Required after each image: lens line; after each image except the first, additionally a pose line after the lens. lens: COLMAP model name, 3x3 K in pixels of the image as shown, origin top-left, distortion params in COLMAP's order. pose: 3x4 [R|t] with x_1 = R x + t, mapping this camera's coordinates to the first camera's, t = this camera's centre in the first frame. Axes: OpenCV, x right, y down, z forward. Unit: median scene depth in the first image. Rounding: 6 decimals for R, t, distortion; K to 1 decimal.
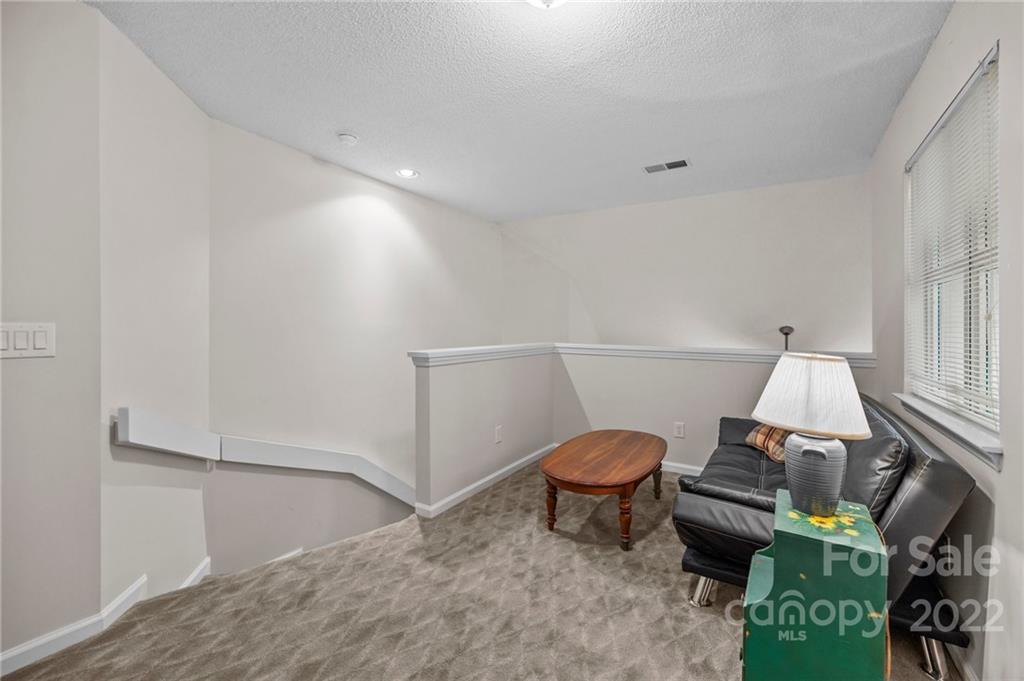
lens RADIAL K [[434.2, 0, 510.4], [0, 434.2, 331.2], [0, 0, 1]] dist [-0.000223, -0.000354]
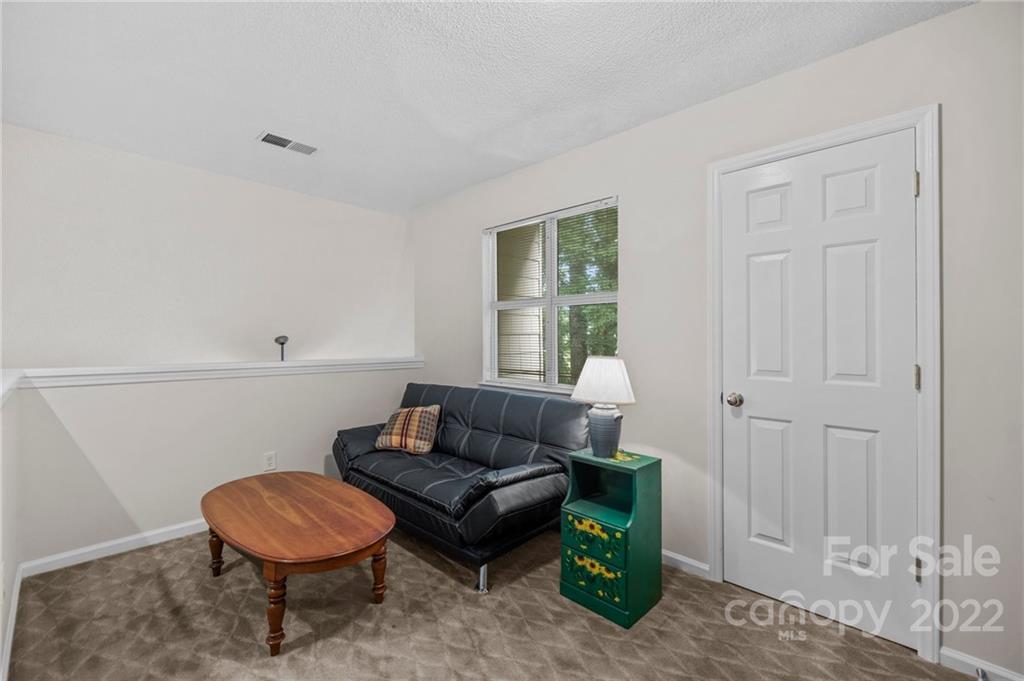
lens RADIAL K [[434.2, 0, 512.2], [0, 434.2, 338.8], [0, 0, 1]] dist [-0.000223, -0.000354]
pose [[0.198465, -0.007433, 0.980080, -0.457942], [0.009567, 0.999938, 0.005646, -0.010552], [-0.980061, 0.008255, 0.198523, 0.515802]]
